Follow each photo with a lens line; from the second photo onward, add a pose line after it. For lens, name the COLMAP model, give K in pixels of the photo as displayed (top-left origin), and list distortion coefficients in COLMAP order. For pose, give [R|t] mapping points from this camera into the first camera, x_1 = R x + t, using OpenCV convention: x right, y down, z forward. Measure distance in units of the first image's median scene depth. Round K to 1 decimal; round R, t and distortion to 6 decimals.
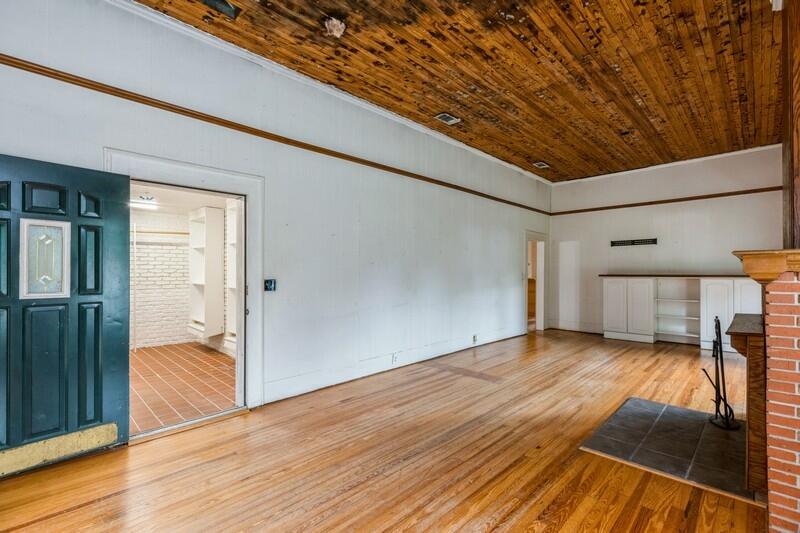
lens RADIAL K [[361.8, 0, 396.8], [0, 361.8, 275.7], [0, 0, 1]] dist [0.000787, 0.000603]
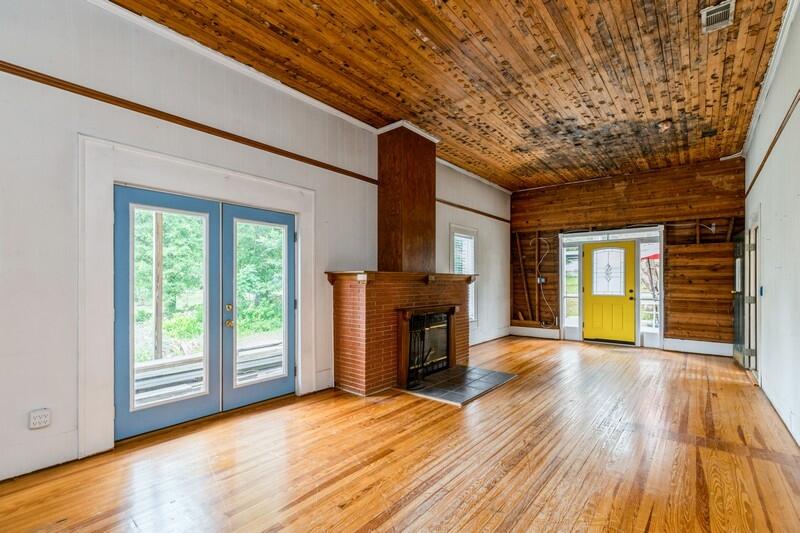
lens RADIAL K [[361.8, 0, 396.8], [0, 361.8, 275.7], [0, 0, 1]] dist [0.000787, 0.000603]
pose [[-0.995886, -0.002151, -0.090587, 0.613984], [-0.001422, 0.999966, -0.008113, -0.007935], [0.090602, -0.007951, -0.995855, 1.327436]]
